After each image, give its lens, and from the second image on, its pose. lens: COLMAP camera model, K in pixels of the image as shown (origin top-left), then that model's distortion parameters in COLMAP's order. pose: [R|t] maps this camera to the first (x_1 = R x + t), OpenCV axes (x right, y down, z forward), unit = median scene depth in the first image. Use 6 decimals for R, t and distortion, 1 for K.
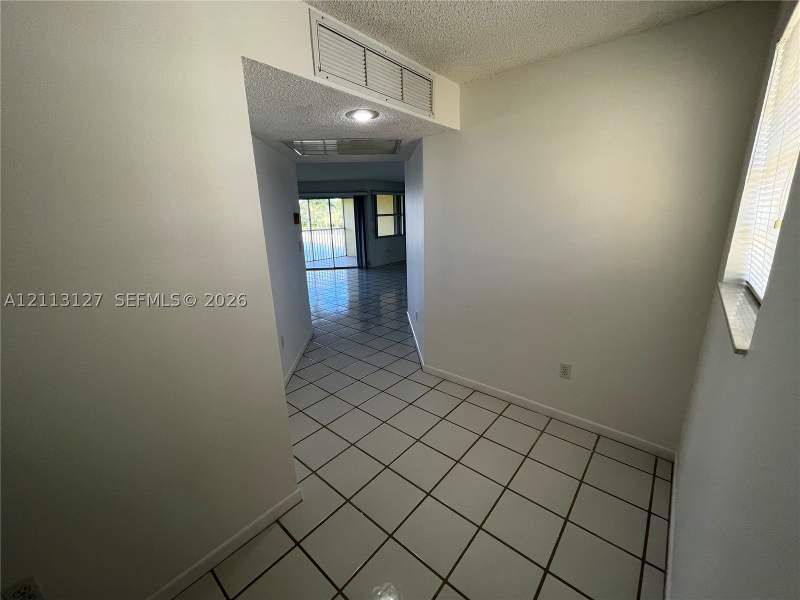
lens RADIAL K [[322.4, 0, 400.0], [0, 322.4, 300.0], [0, 0, 1]] dist [0.000698, 0.000025]
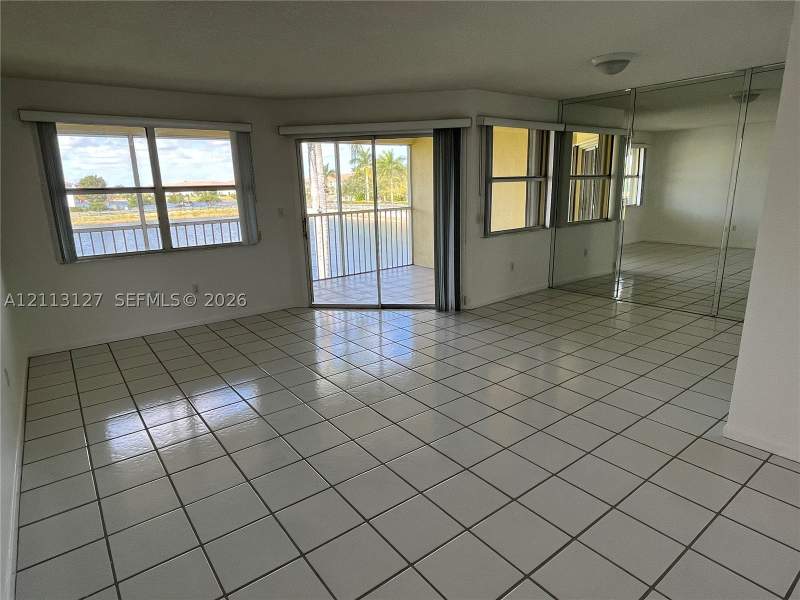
lens RADIAL K [[464.3, 0, 400.0], [0, 464.3, 300.0], [0, 0, 1]] dist [-0.000904, -0.000083]
pose [[0.978372, 0.046529, -0.201553, -0.057168], [-0.048857, 0.998784, -0.006587, -0.104562], [0.201001, 0.016292, 0.979456, 0.417367]]
